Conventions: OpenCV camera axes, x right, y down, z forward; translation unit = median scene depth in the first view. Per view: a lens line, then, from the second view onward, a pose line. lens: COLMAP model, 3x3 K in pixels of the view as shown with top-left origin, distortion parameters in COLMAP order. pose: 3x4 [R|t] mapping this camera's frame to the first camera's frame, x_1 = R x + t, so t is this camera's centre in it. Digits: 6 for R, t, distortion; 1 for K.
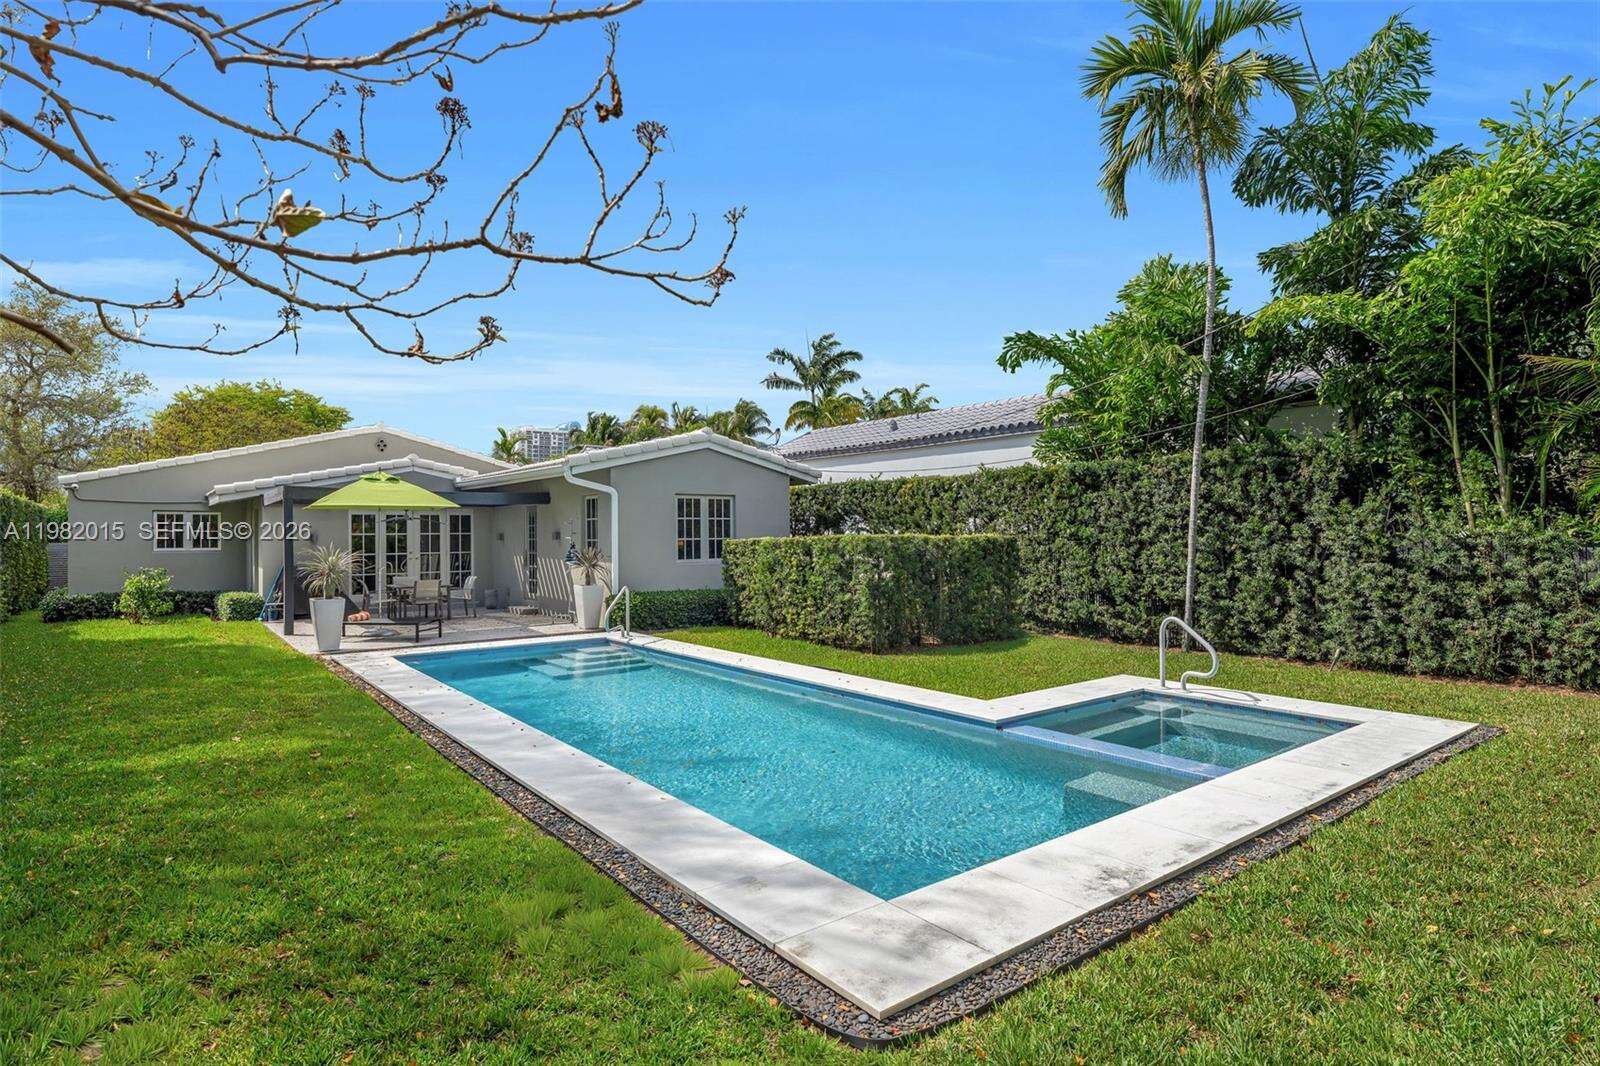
lens RADIAL K [[726.0, 0, 800.0], [0, 726.0, 533.0], [0, 0, 1]] dist [-0.000415, 0.000064]
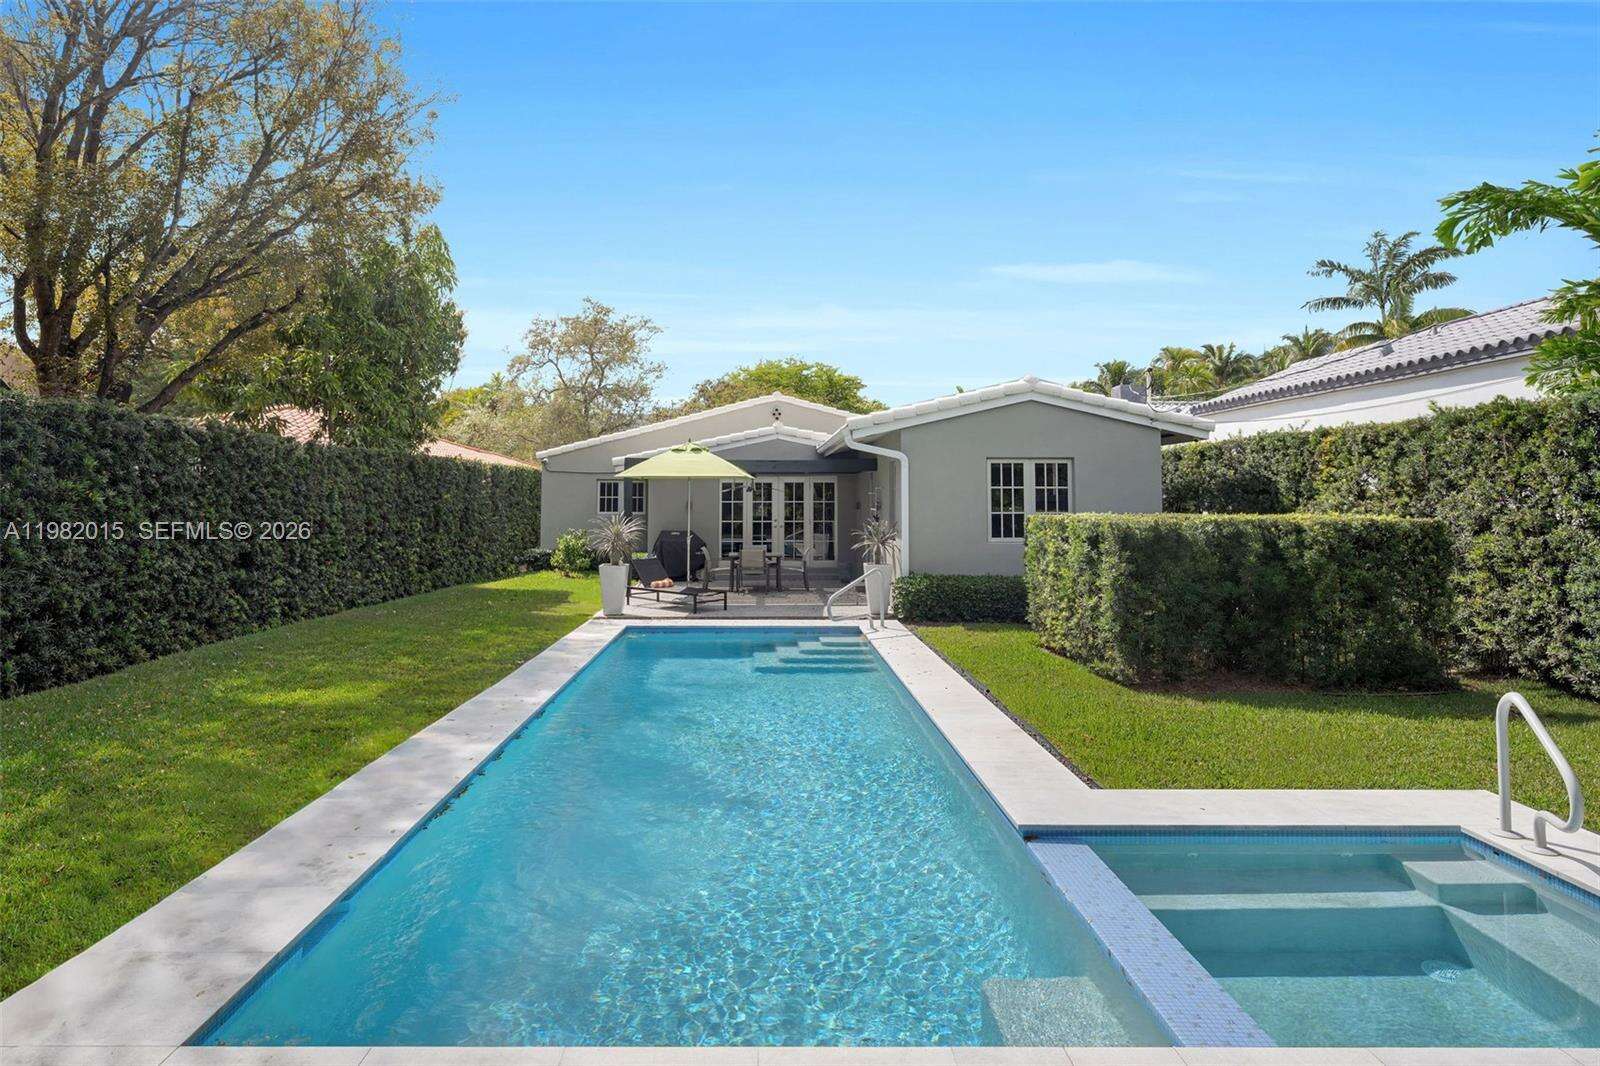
lens RADIAL K [[826.4, 0, 796.1], [0, 826.4, 436.3], [0, 0, 1]] dist [0.000286, -0.000062]
pose [[0.833892, -0.033513, -0.550909, 0.188170], [-0.008757, 0.997226, -0.073919, -0.007623], [0.551858, 0.066465, 0.831285, 0.104907]]
